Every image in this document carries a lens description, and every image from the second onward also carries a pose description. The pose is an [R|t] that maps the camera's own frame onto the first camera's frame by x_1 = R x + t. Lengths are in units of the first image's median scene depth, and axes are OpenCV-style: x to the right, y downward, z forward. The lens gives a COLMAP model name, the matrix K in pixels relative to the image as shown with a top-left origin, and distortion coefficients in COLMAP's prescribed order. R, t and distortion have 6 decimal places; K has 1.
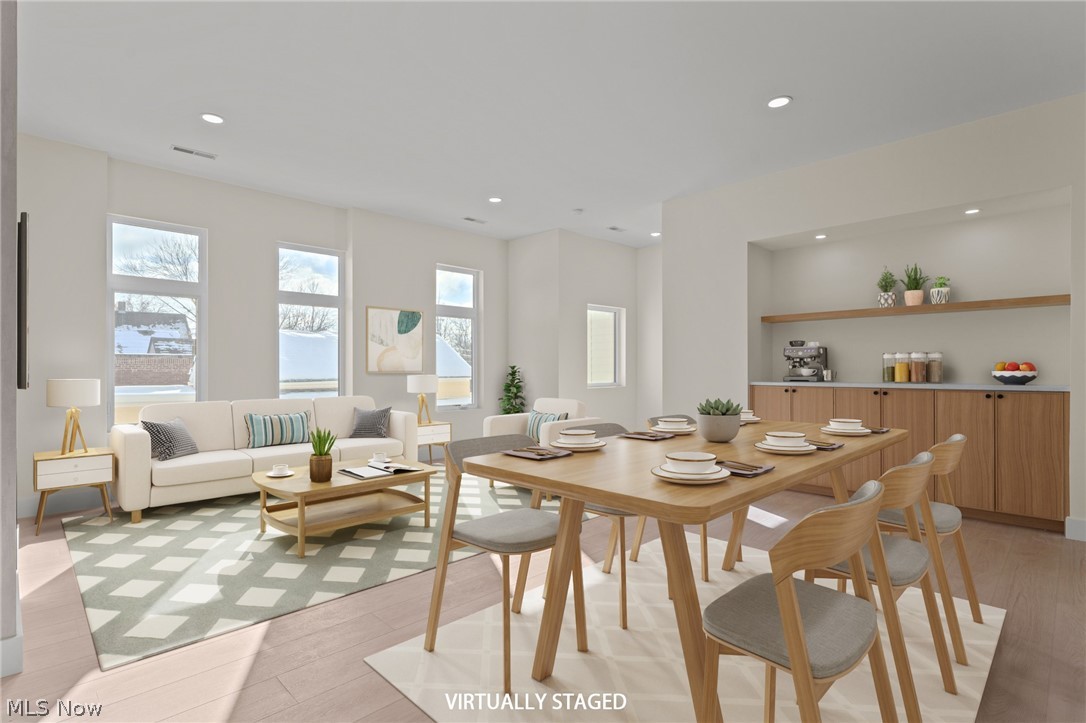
lens RADIAL K [[528.3, 0, 538.6], [0, 528.3, 345.7], [0, 0, 1]] dist [0.003559, 0.000253]
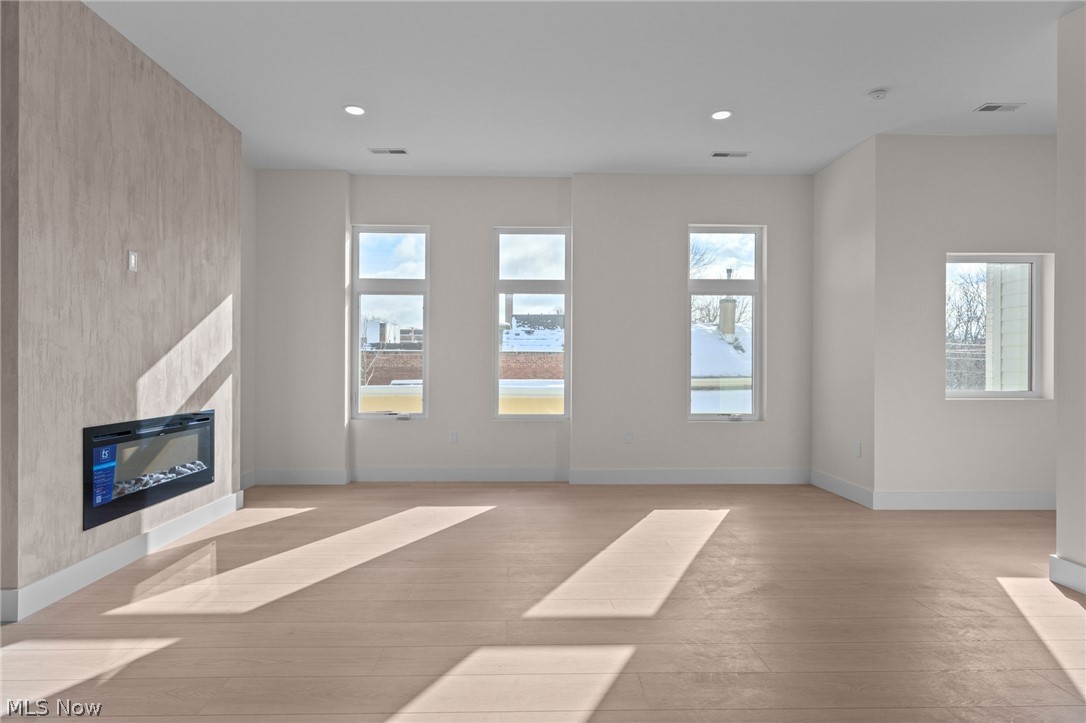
lens RADIAL K [[593.3, 0, 542.7], [0, 593.3, 364.3], [0, 0, 1]] dist [0.003931, 0.000571]
pose [[0.723894, 0.003320, -0.689903, 0.249954], [0.026795, 0.999099, 0.032923, 0.009893], [0.689390, -0.042318, 0.723153, 0.246687]]
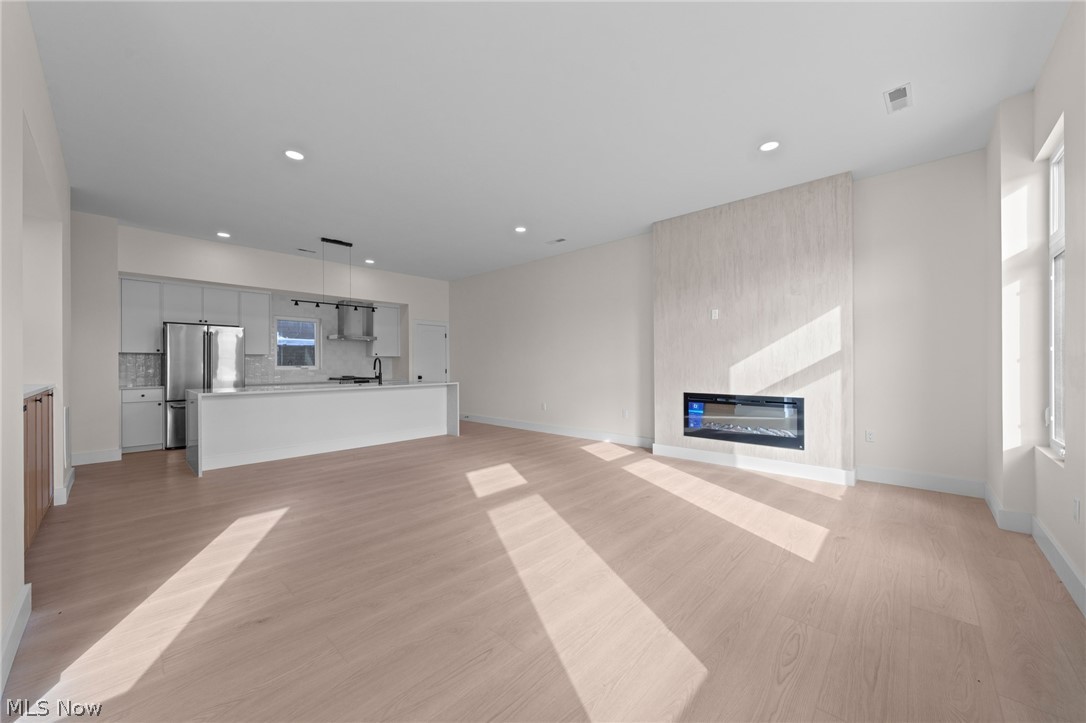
lens RADIAL K [[399.4, 0, 552.9], [0, 399.4, 365.9], [0, 0, 1]] dist [-0.007586, -0.000541]
pose [[-0.998049, 0.010638, -0.061523, -0.046925], [0.013309, 0.998979, -0.043175, 0.045381], [0.061000, -0.043910, -0.997171, 1.075308]]
